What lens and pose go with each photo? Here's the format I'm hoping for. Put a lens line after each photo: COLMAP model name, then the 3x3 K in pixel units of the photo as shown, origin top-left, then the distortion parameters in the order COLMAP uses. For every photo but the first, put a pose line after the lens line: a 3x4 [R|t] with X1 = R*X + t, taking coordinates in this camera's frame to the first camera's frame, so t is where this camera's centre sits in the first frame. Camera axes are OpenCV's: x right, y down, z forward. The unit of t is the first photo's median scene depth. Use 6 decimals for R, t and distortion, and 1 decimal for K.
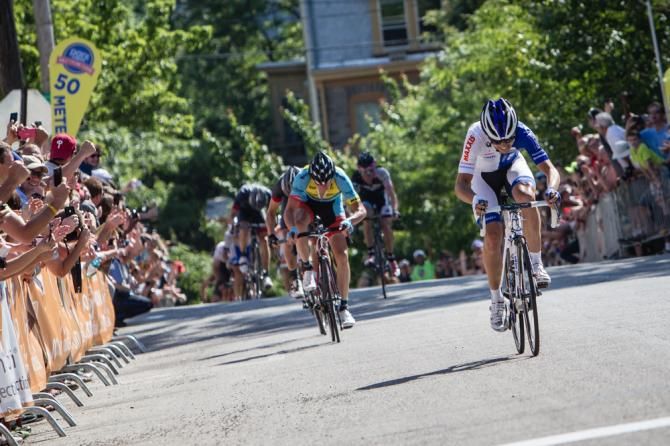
lens RADIAL K [[1553.0, 0, 335.0], [0, 1553.0, 223.0], [0, 0, 1]] dist [0.038568, 0.035781]
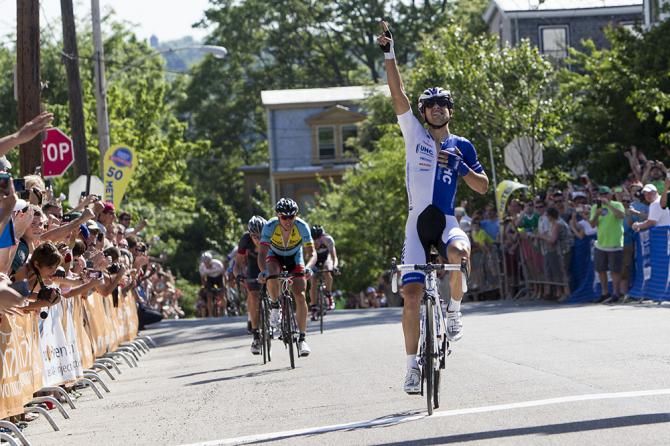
lens RADIAL K [[1553.0, 0, 335.0], [0, 1553.0, 223.0], [0, 0, 1]] dist [0.038568, 0.035781]
pose [[0.998333, 0.049534, -0.029610, 0.096379], [-0.050420, 0.998278, -0.029971, -0.003693], [0.028074, 0.031414, 0.999112, -0.555470]]
